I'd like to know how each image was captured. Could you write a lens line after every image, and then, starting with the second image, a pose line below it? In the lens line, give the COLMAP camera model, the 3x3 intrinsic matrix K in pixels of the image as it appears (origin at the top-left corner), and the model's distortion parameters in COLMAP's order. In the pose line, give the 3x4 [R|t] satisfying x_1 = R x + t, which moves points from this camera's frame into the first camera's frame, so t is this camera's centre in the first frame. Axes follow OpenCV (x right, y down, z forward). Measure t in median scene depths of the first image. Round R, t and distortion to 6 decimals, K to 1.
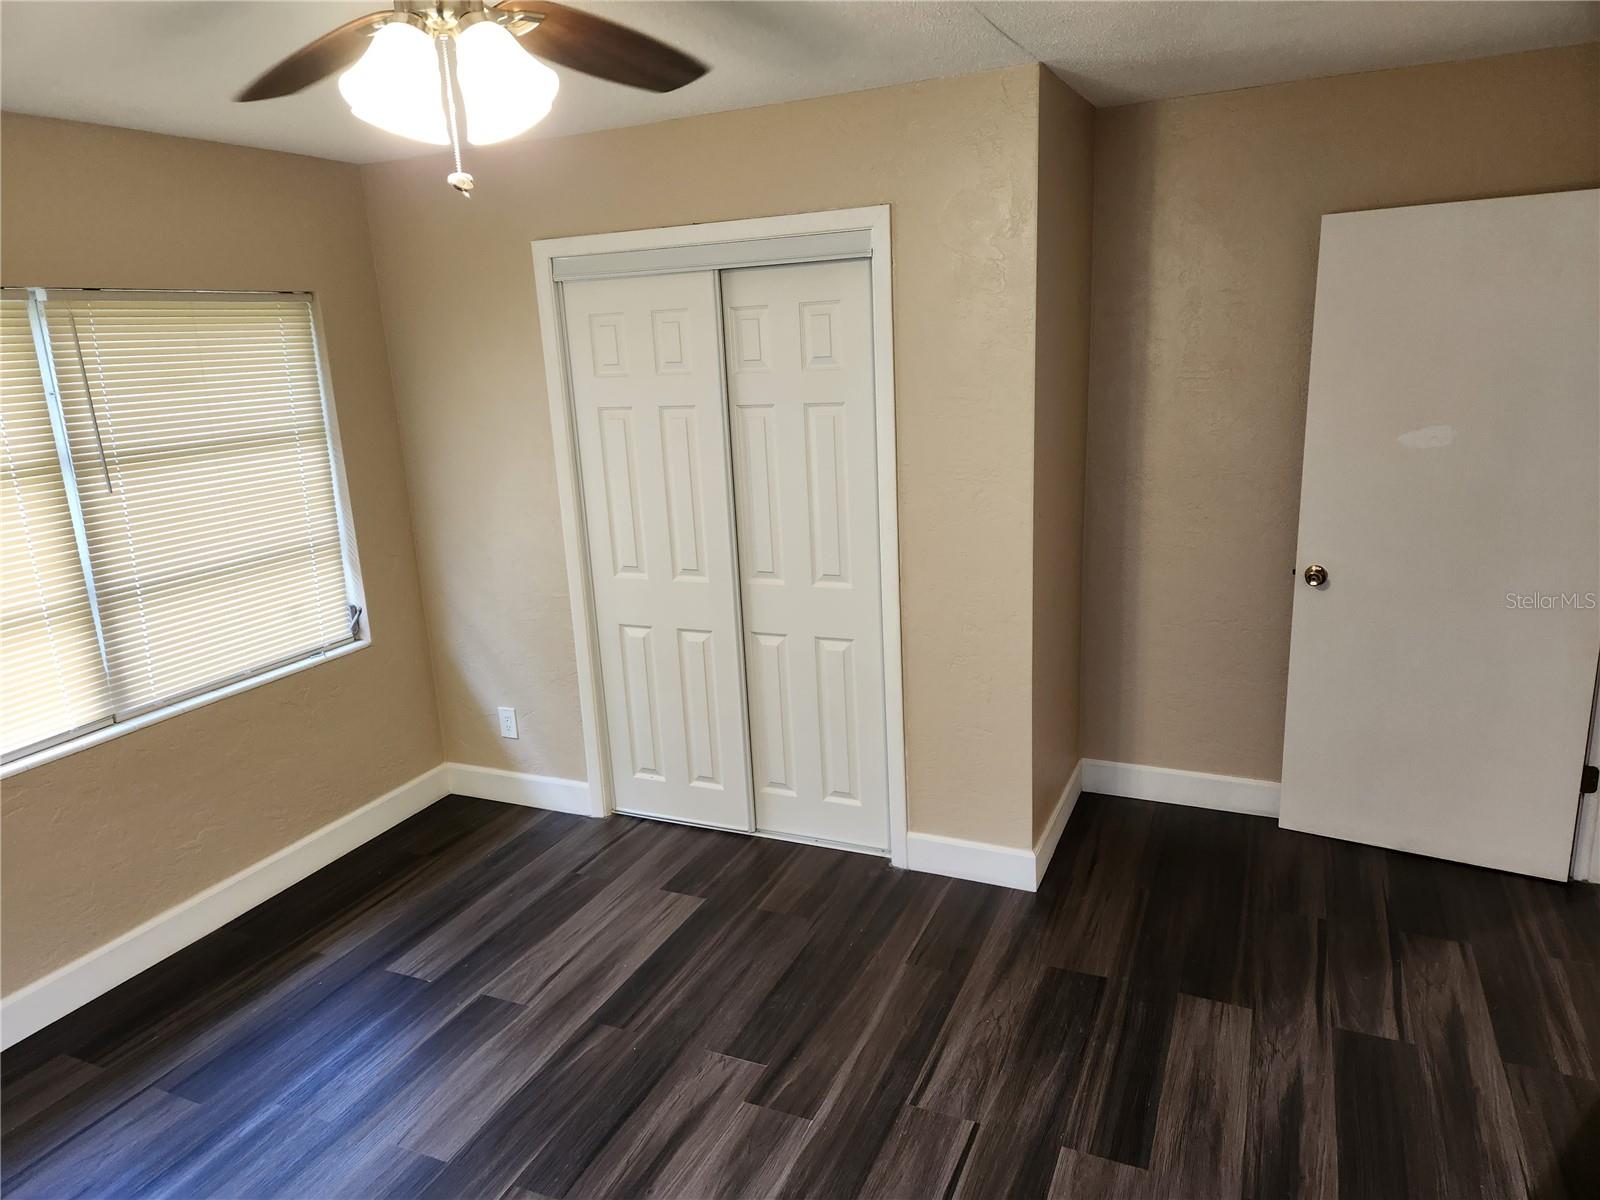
lens RADIAL K [[1068.7, 0, 794.5], [0, 1068.7, 595.5], [0, 0, 1]] dist [0.056492, -0.040772]
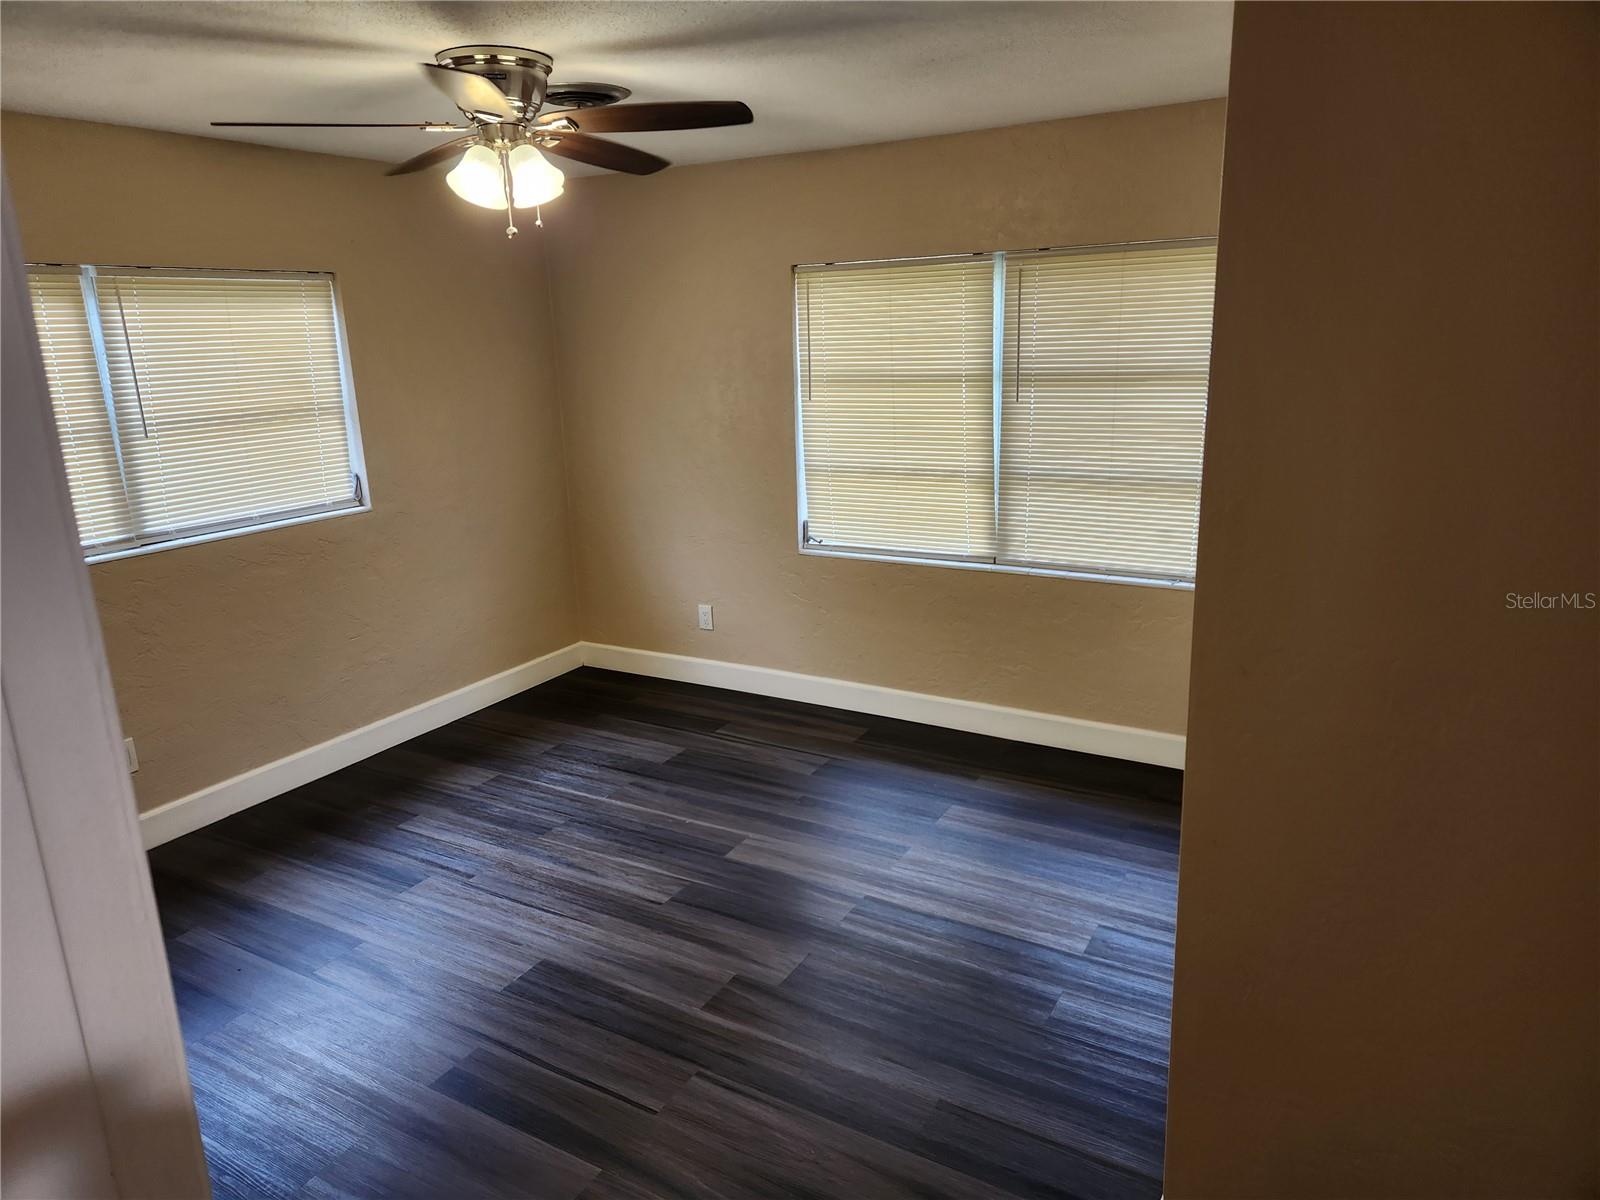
lens RADIAL K [[1068.7, 0, 792.7], [0, 1068.7, 596.3], [0, 0, 1]] dist [0.056492, -0.040772]
pose [[-0.100261, 0.305443, -0.946917, 0.783585], [-0.200476, 0.925992, 0.319920, -0.252125], [0.974555, 0.221910, -0.031607, 0.848525]]
